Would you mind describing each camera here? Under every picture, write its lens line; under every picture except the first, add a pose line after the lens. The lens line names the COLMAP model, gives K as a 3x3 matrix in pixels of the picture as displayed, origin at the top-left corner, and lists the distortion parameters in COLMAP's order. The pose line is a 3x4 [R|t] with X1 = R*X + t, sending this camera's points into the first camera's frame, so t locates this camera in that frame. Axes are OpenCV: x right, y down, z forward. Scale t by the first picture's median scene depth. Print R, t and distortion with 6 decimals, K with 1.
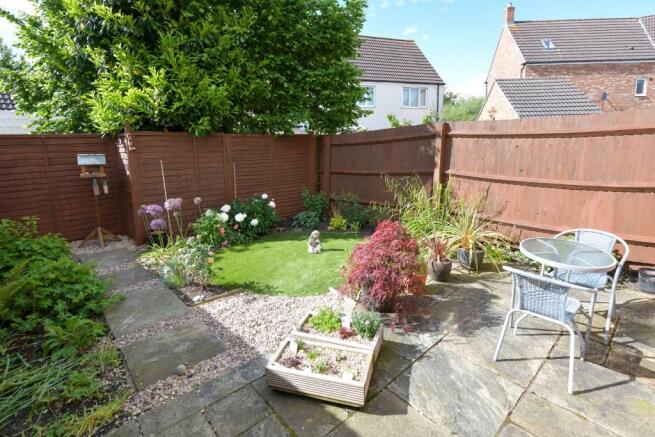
lens RADIAL K [[310.6, 0, 327.5], [0, 310.6, 218.5], [0, 0, 1]] dist [0.002744, -0.019106]
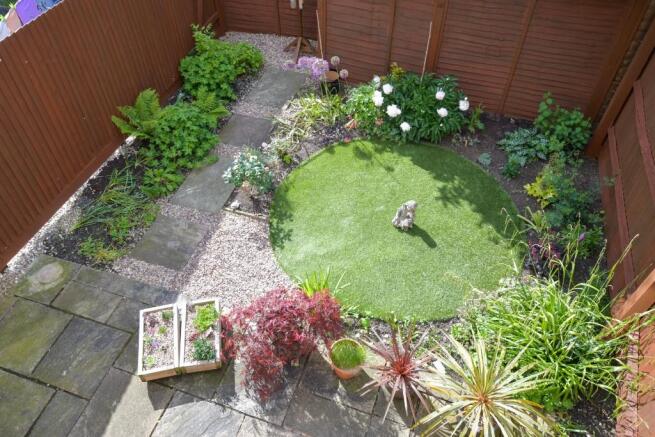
lens RADIAL K [[484.5, 0, 327.5], [0, 484.5, 218.5], [0, 0, 1]] dist [0.000053, -0.000030]
pose [[0.495825, 0.647782, -0.578392, 0.828633], [-0.186369, 0.729880, 0.657680, -0.970168], [0.848189, -0.218300, 0.482618, 0.498873]]
